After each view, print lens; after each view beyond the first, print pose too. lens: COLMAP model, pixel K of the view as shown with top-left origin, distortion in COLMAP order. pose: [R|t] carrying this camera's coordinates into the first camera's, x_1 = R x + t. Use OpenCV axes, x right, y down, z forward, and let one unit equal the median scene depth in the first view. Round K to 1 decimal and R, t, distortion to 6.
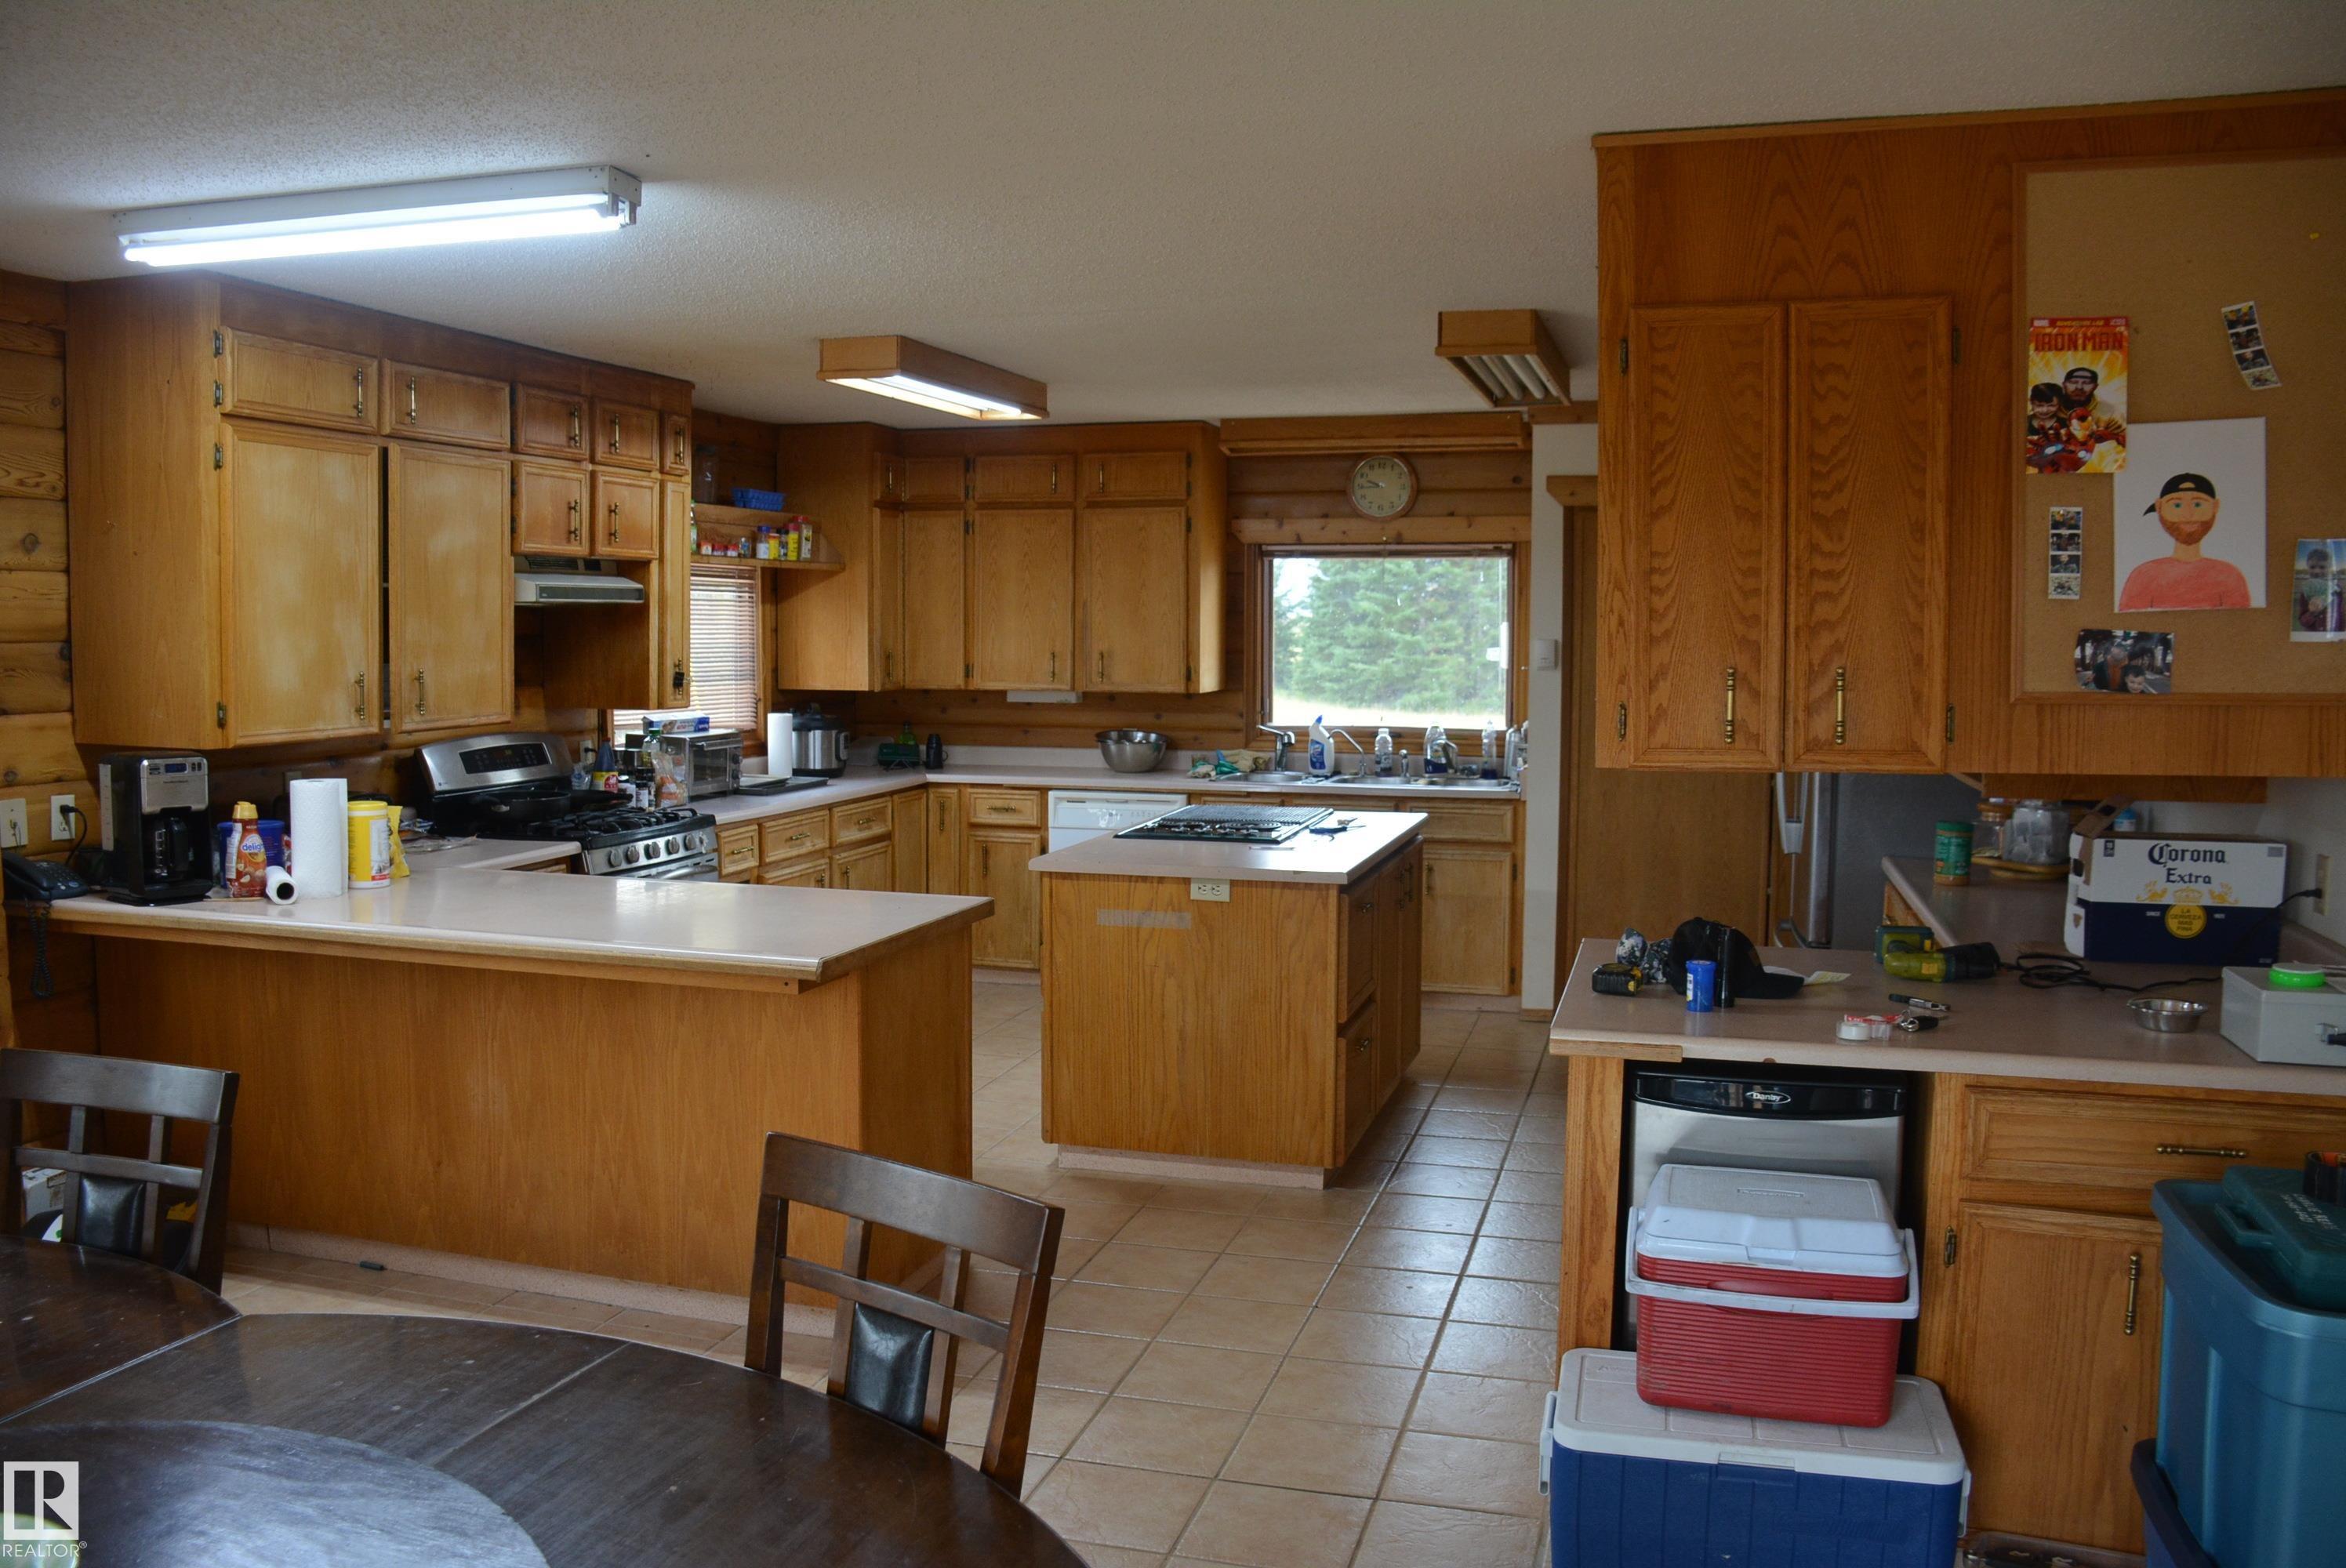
lens RADIAL K [[1822.0, 0, 1161.9], [0, 1822.0, 784.5], [0, 0, 1]] dist [-0.157188, 0.106543]
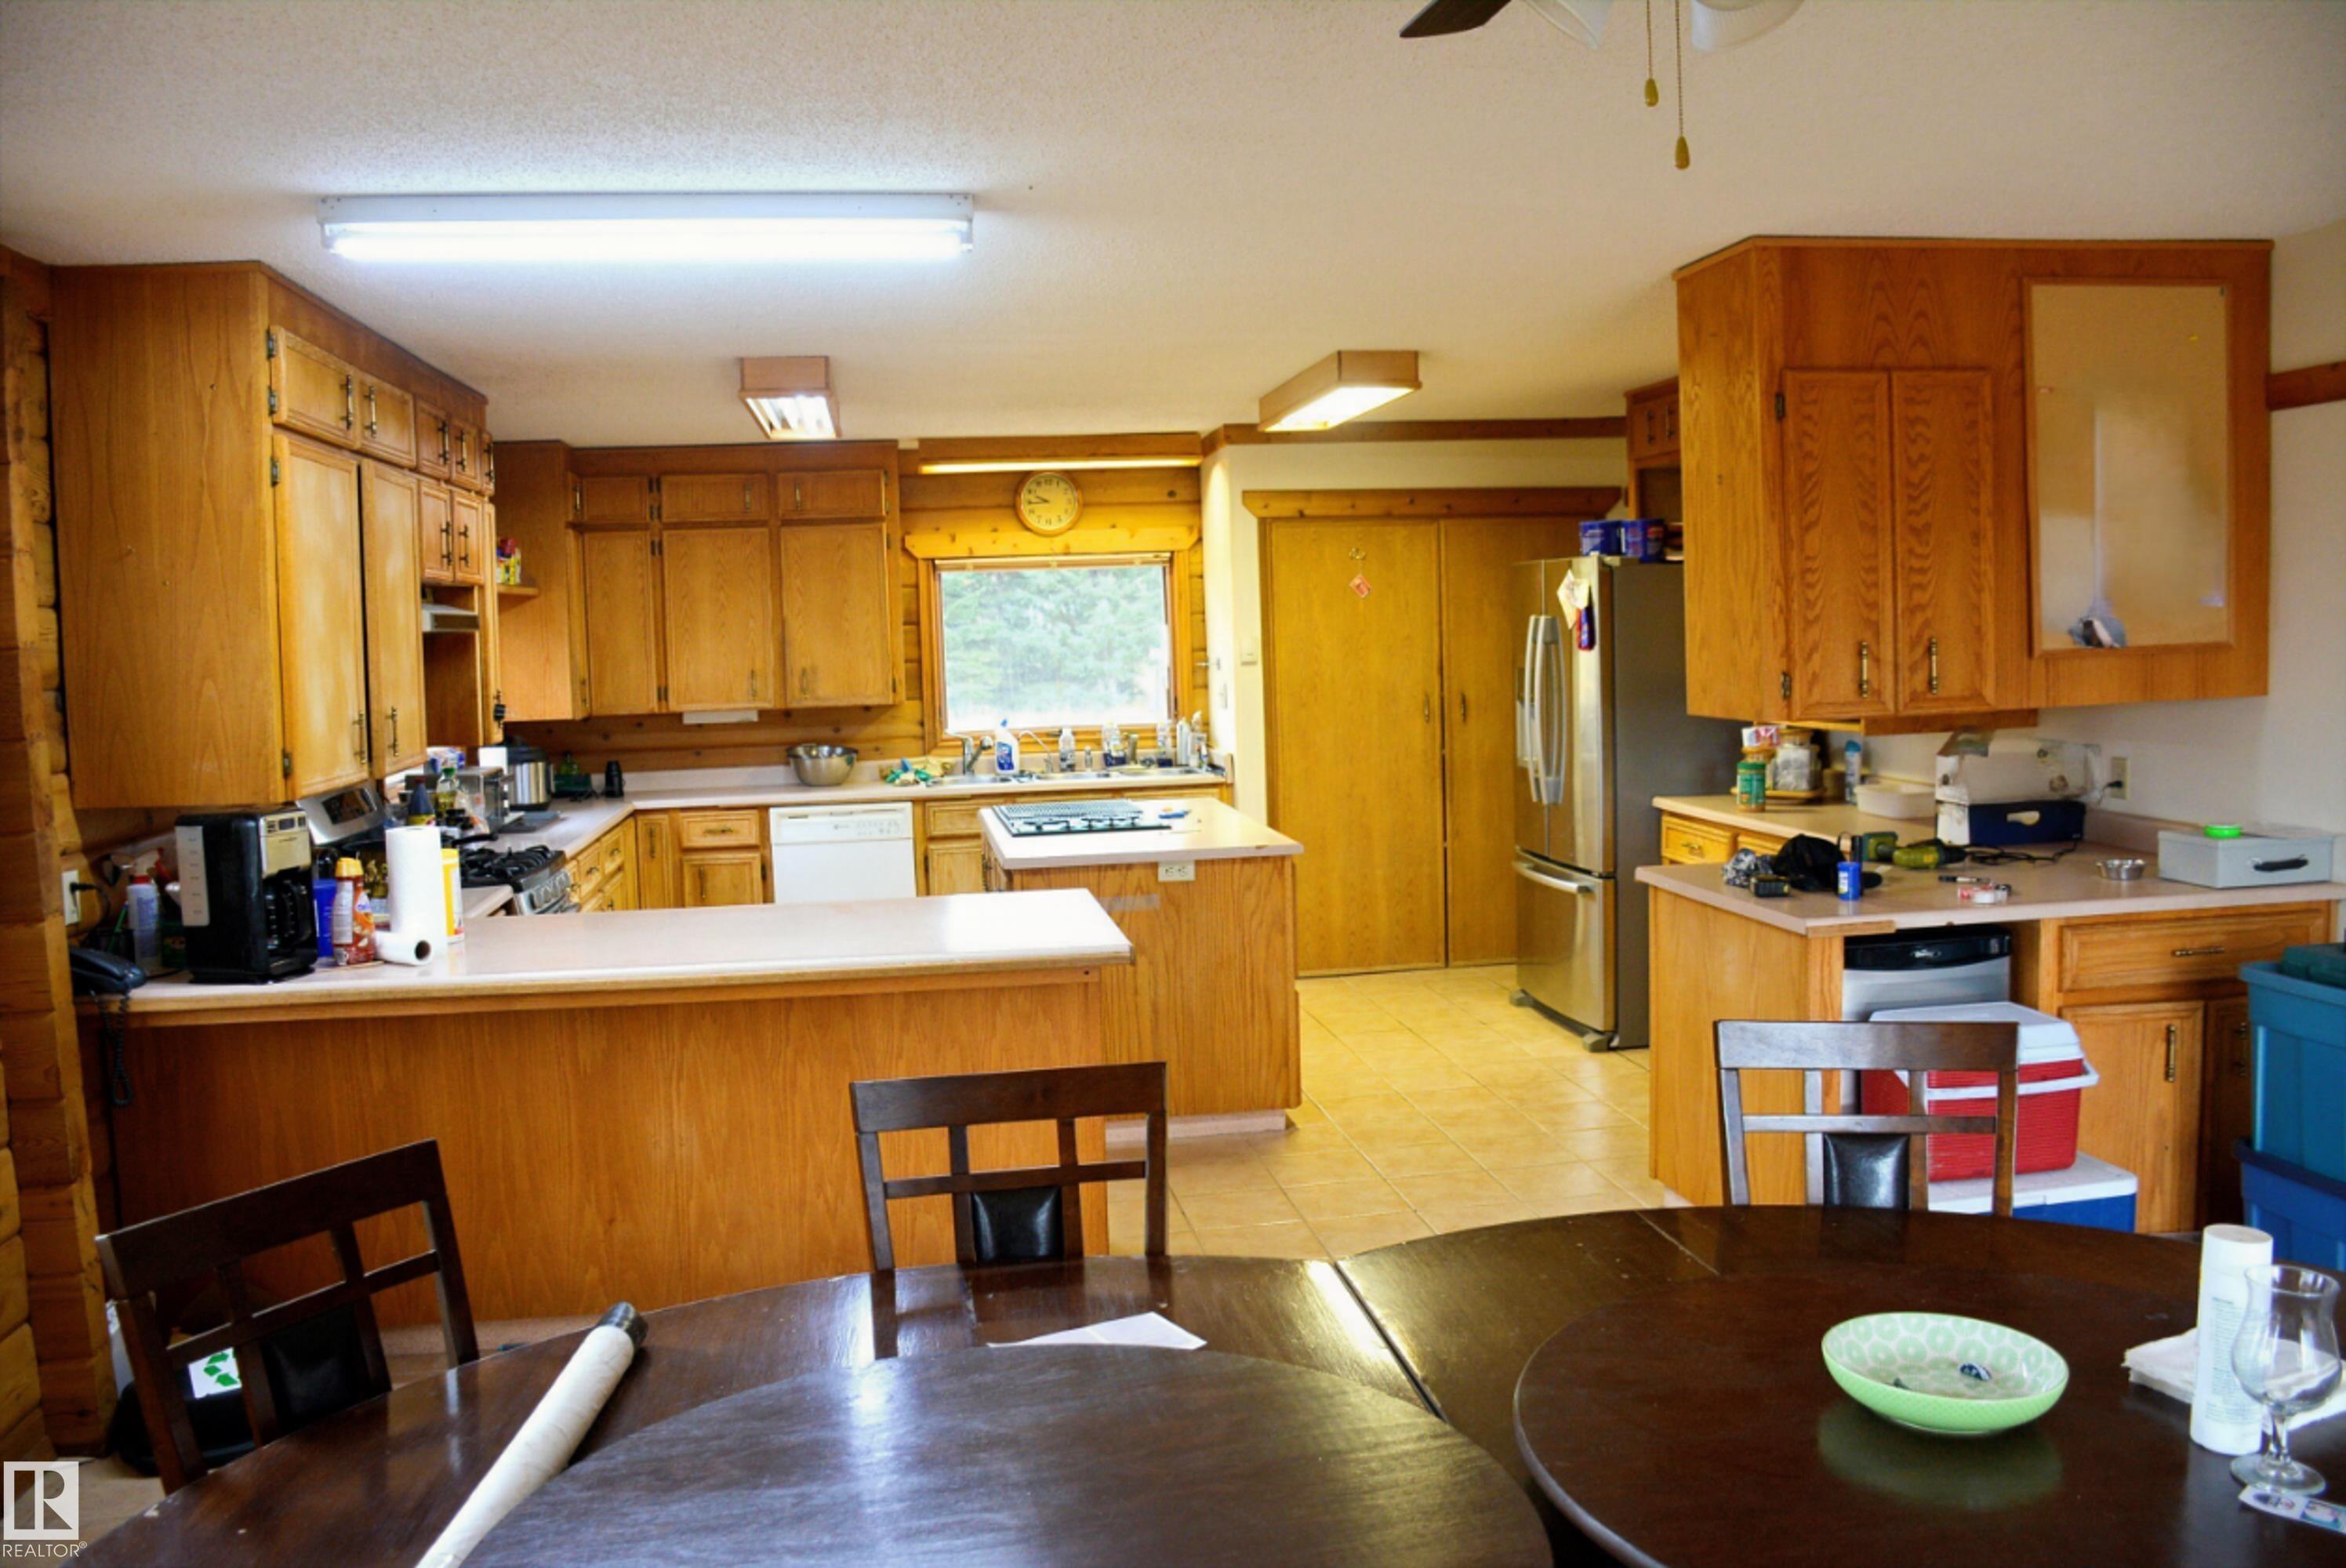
lens RADIAL K [[1822.0, 0, 1161.9], [0, 1822.0, 784.5], [0, 0, 1]] dist [-0.157188, 0.106543]
pose [[0.904587, -0.068497, 0.420750, -0.437039], [0.071531, 0.997401, 0.008586, -0.004268], [-0.420245, 0.022330, 0.907136, 0.007309]]
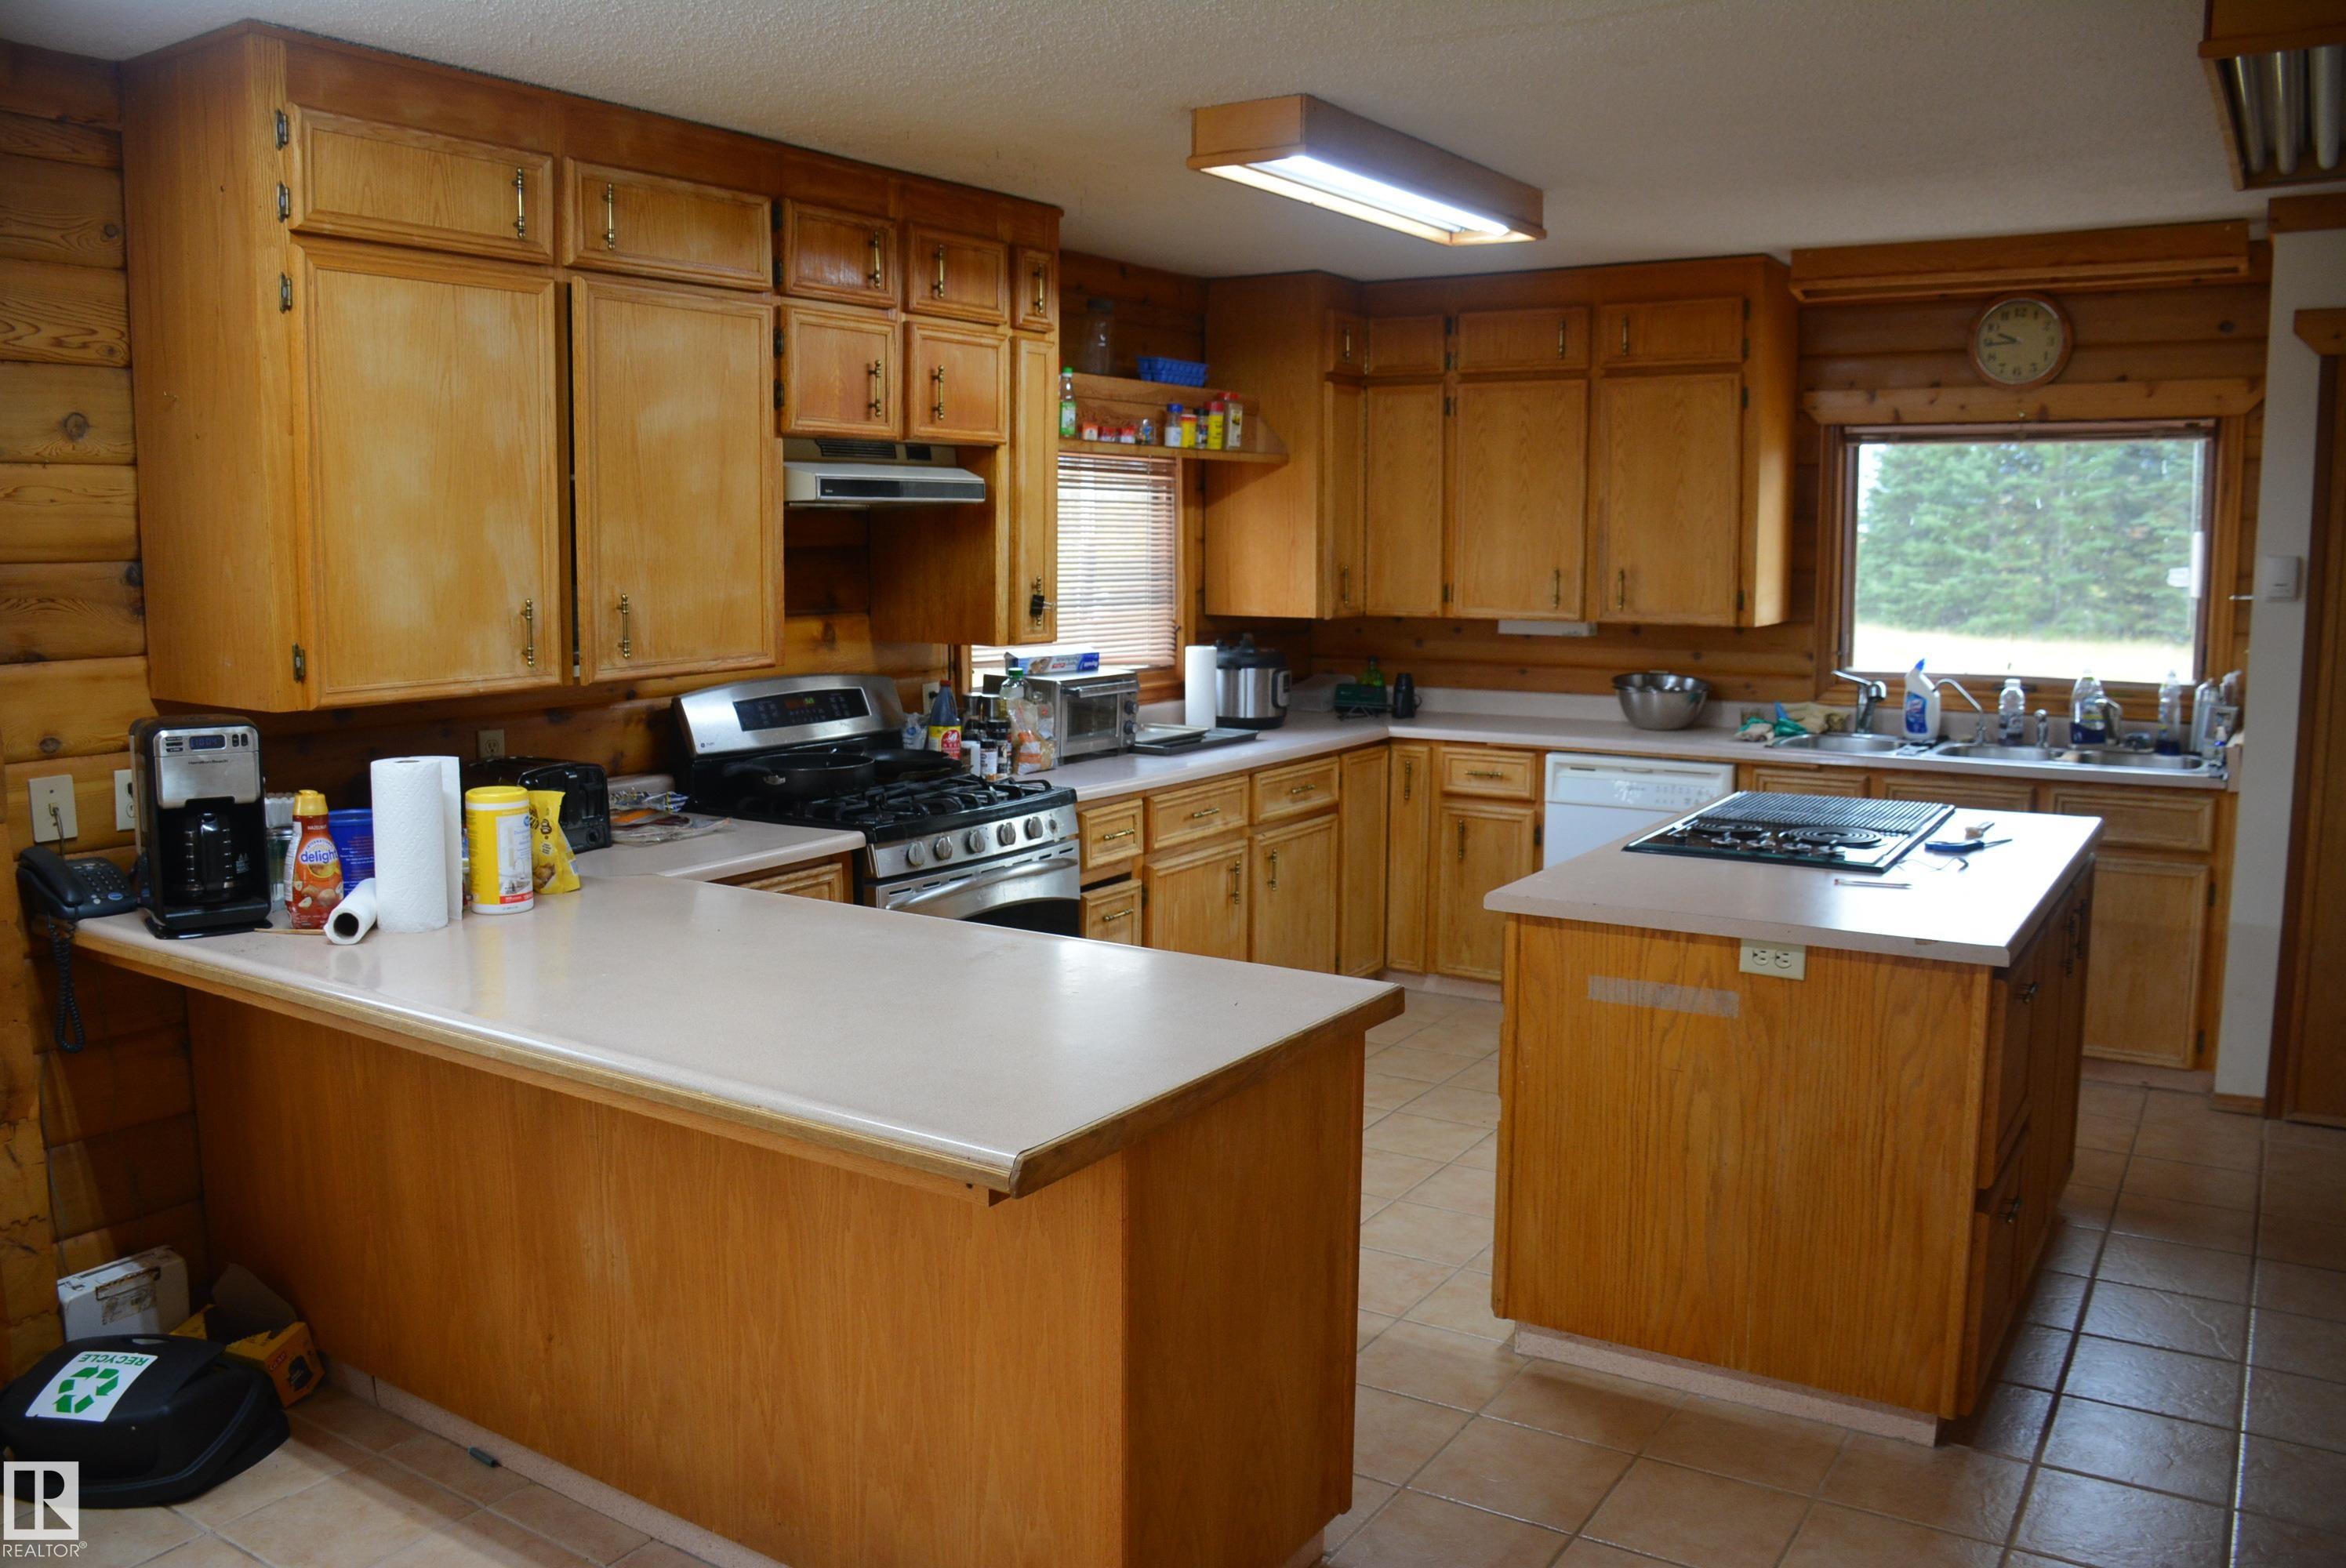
lens RADIAL K [[1822.0, 0, 1161.9], [0, 1822.0, 784.5], [0, 0, 1]] dist [-0.157188, 0.106543]
pose [[0.957917, 0.031161, -0.285348, -0.000536], [-0.017810, 0.998627, 0.049262, -0.027373], [0.286491, -0.042107, 0.957157, 0.358793]]
